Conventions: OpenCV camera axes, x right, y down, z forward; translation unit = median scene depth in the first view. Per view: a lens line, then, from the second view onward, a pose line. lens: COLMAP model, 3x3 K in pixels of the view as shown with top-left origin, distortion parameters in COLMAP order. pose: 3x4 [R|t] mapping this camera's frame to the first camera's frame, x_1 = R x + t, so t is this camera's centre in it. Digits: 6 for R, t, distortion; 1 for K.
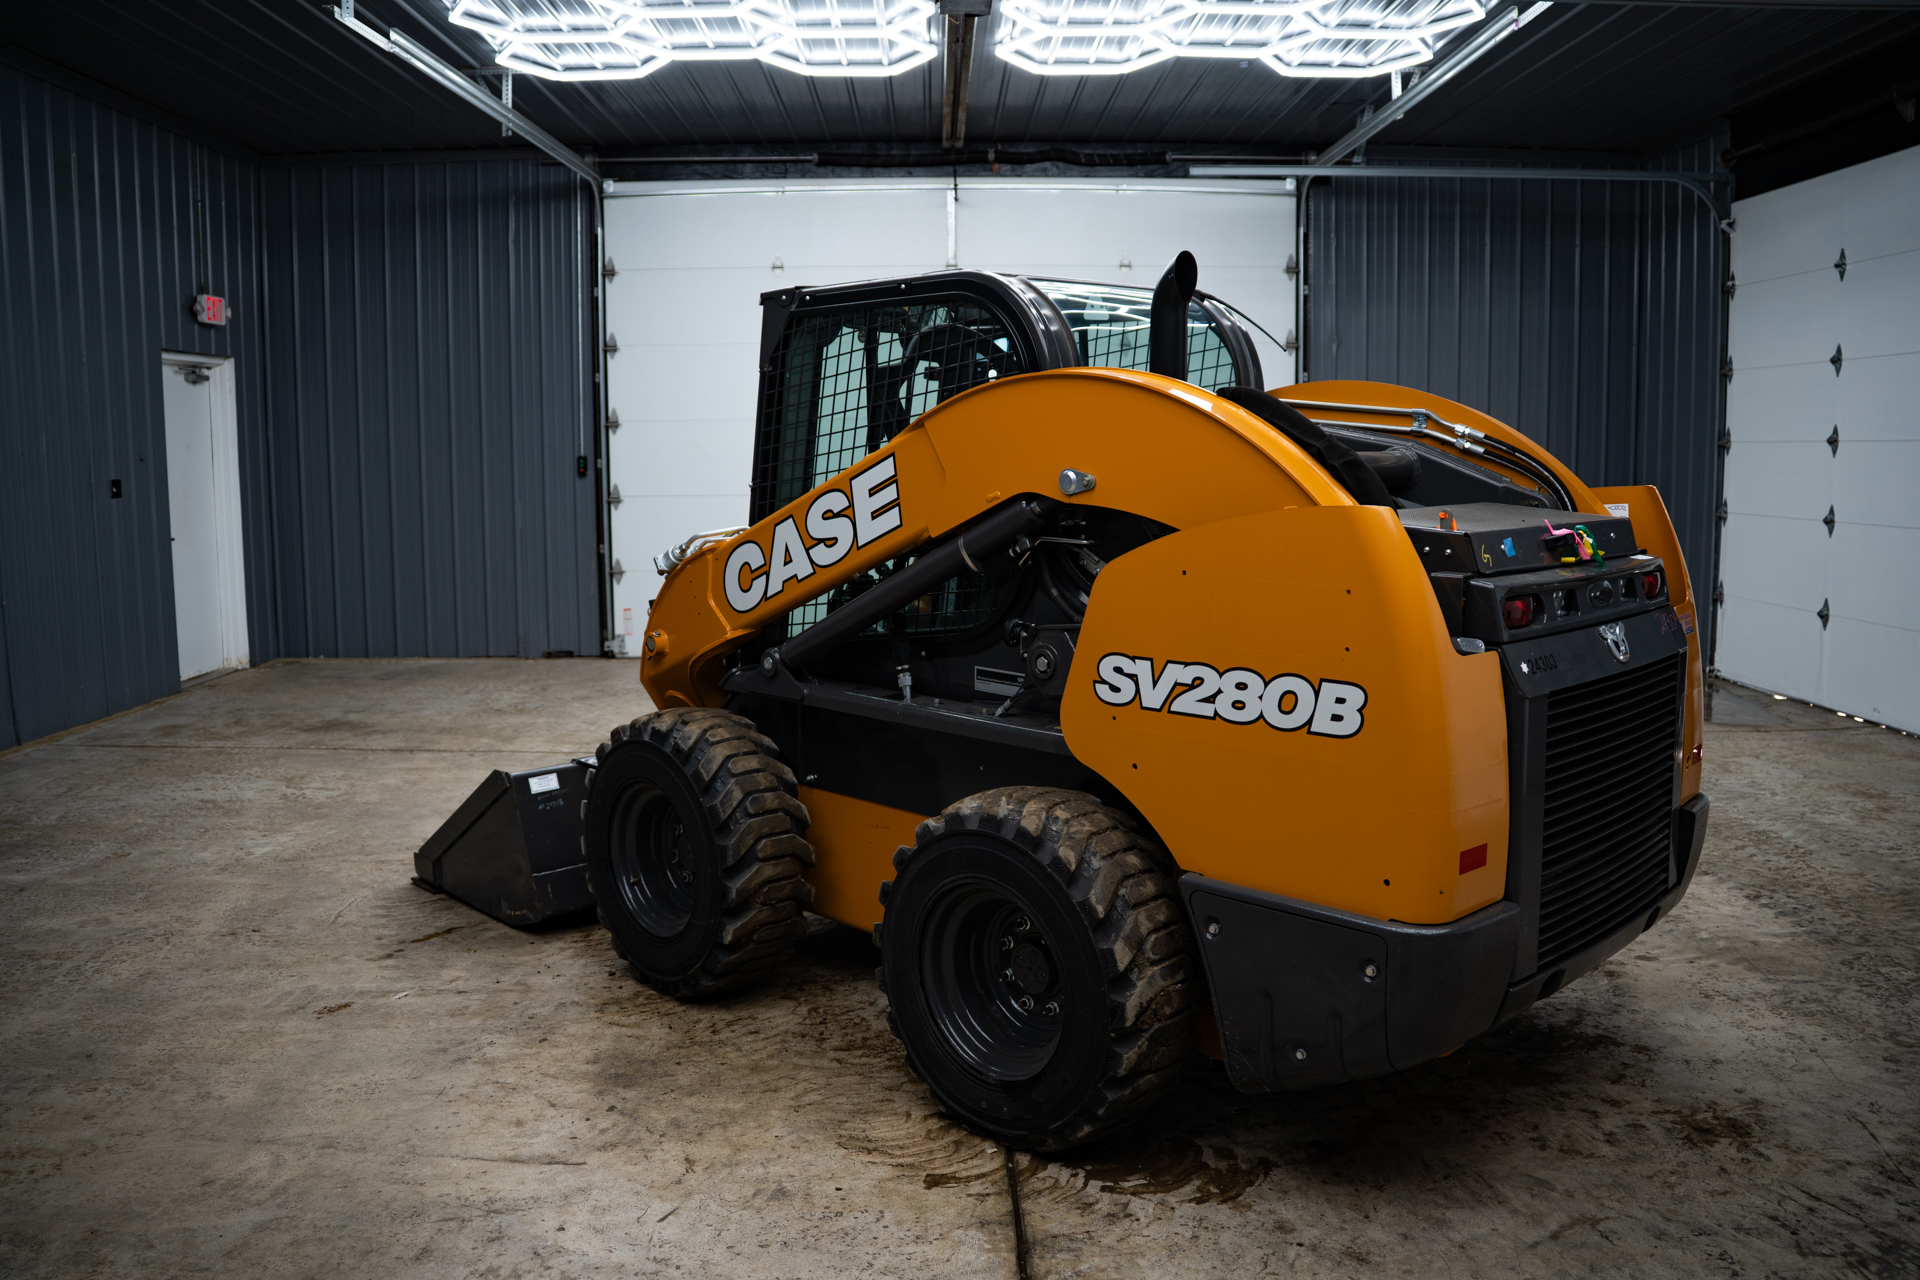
lens RADIAL K [[1538.3, 0, 955.1], [0, 1538.3, 645.7], [0, 0, 1]] dist [-0.155416, 0.078549]
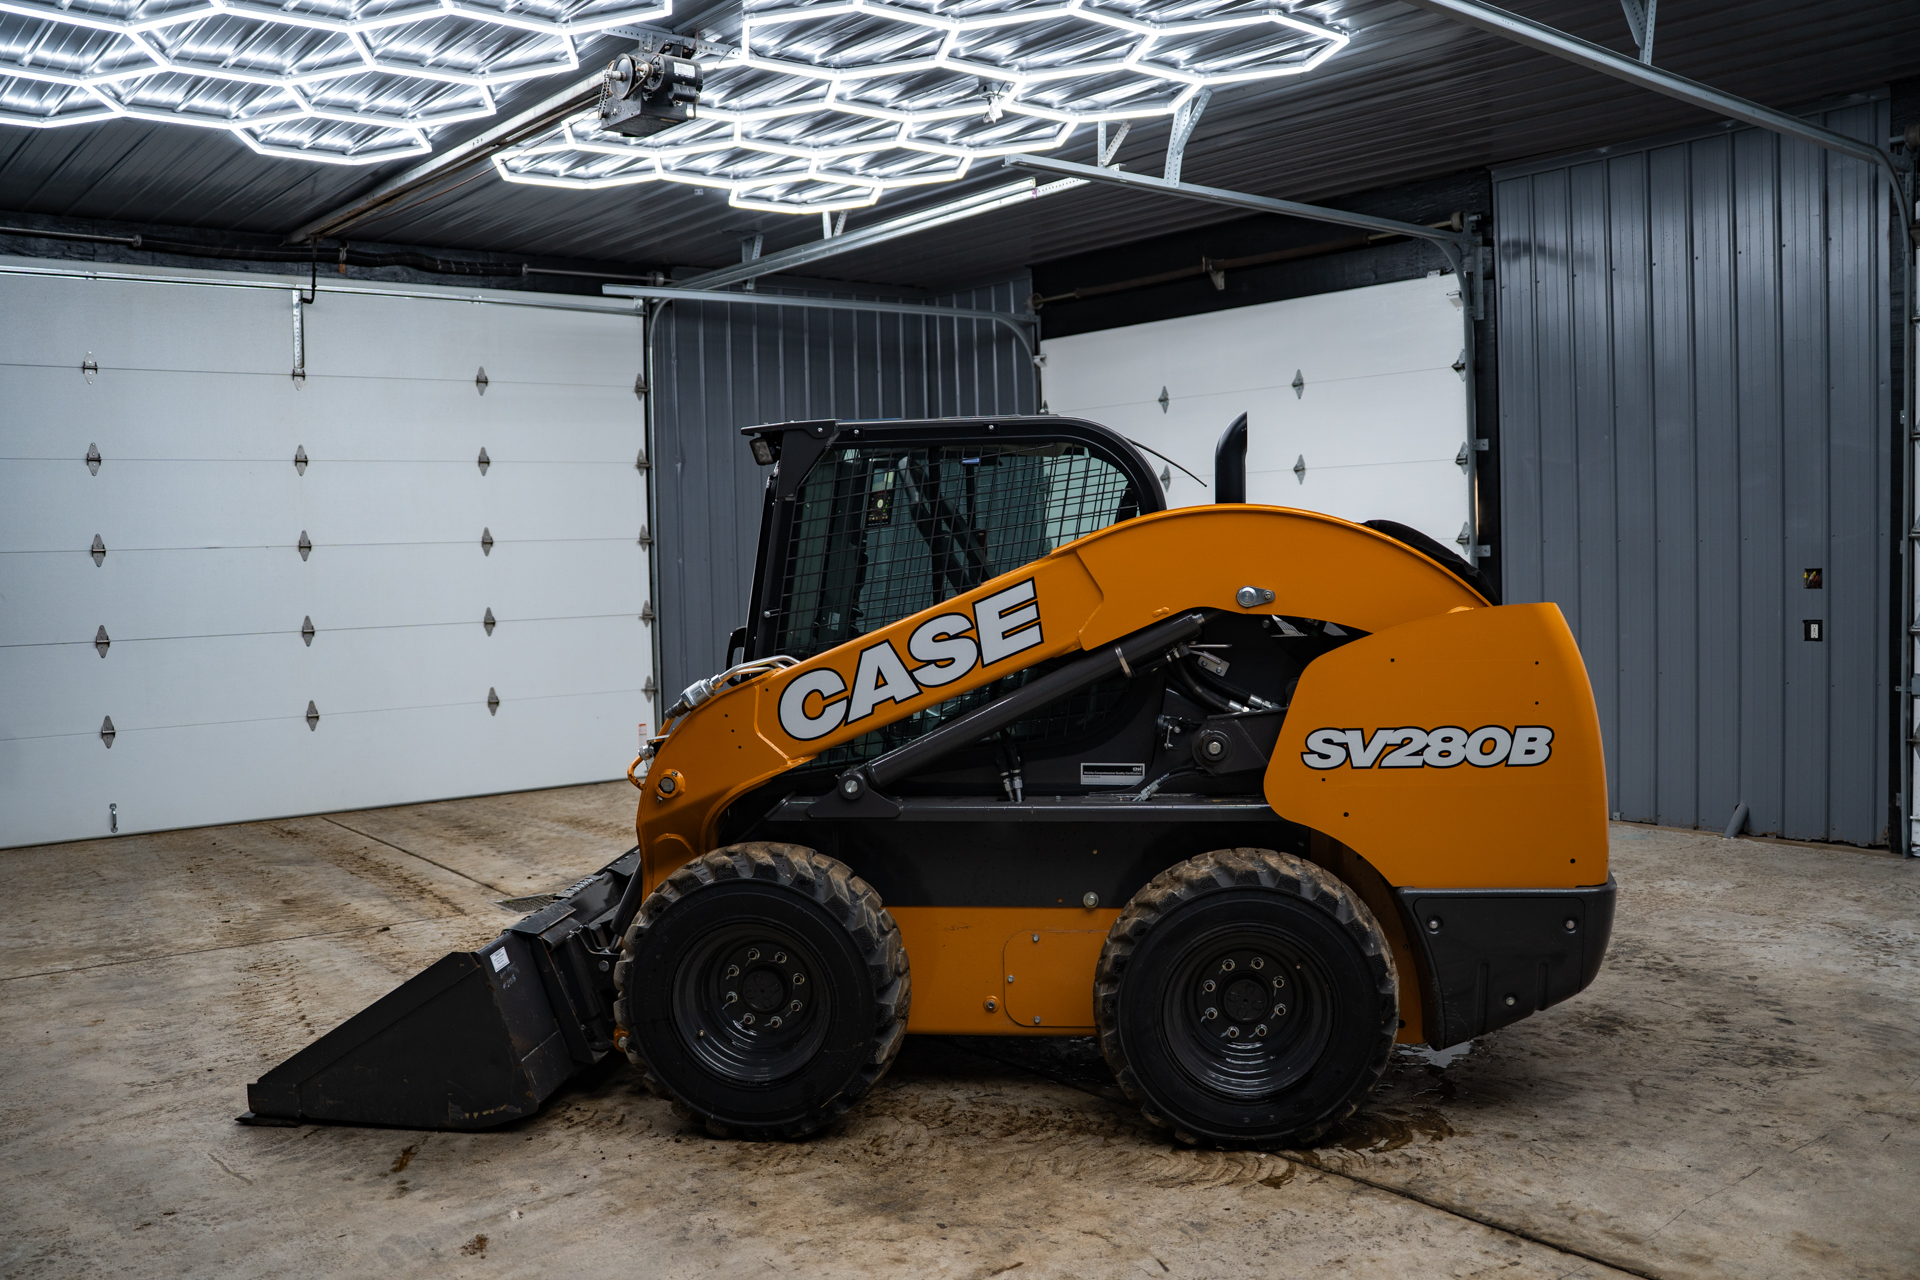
lens RADIAL K [[1676.1, 0, 970.6], [0, 1676.1, 647.2], [0, 0, 1]] dist [-0.131354, 0.081500]
pose [[0.780804, -0.051556, 0.622645, -0.805503], [0.101071, 0.993886, -0.044449, -0.024718], [-0.616546, 0.097637, 0.781241, 0.076811]]
